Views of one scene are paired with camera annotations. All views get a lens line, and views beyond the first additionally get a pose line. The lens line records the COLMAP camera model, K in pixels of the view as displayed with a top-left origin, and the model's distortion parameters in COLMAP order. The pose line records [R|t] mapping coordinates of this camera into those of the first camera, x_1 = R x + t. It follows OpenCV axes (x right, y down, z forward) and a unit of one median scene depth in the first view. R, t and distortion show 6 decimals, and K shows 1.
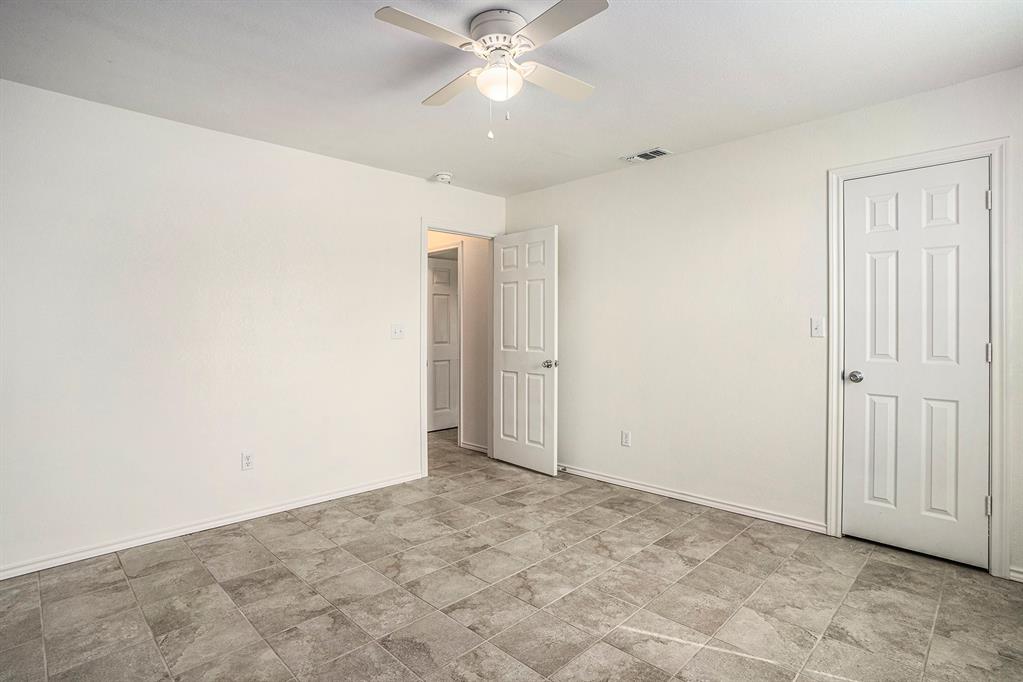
lens RADIAL K [[526.8, 0, 511.5], [0, 526.8, 341.0], [0, 0, 1]] dist [-0.020367, 0.048476]
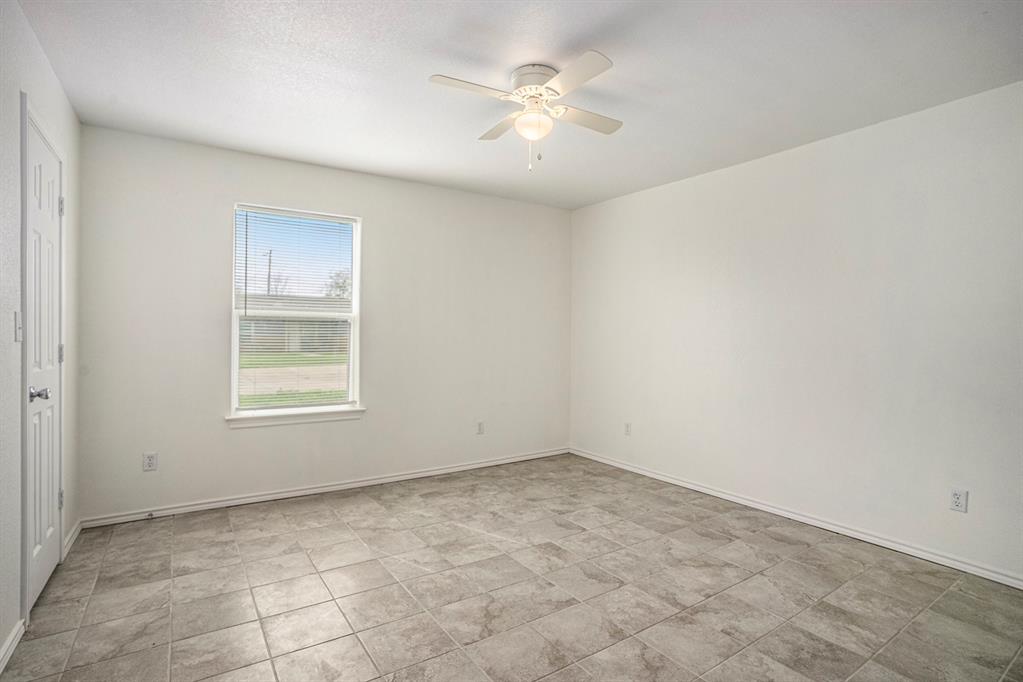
lens RADIAL K [[526.8, 0, 511.5], [0, 526.8, 341.0], [0, 0, 1]] dist [-0.020367, 0.048476]
pose [[-0.981891, -0.008851, 0.189239, -0.188998], [-0.004129, 0.999671, 0.025334, -0.036422], [-0.189400, 0.024094, -0.981604, 1.991906]]
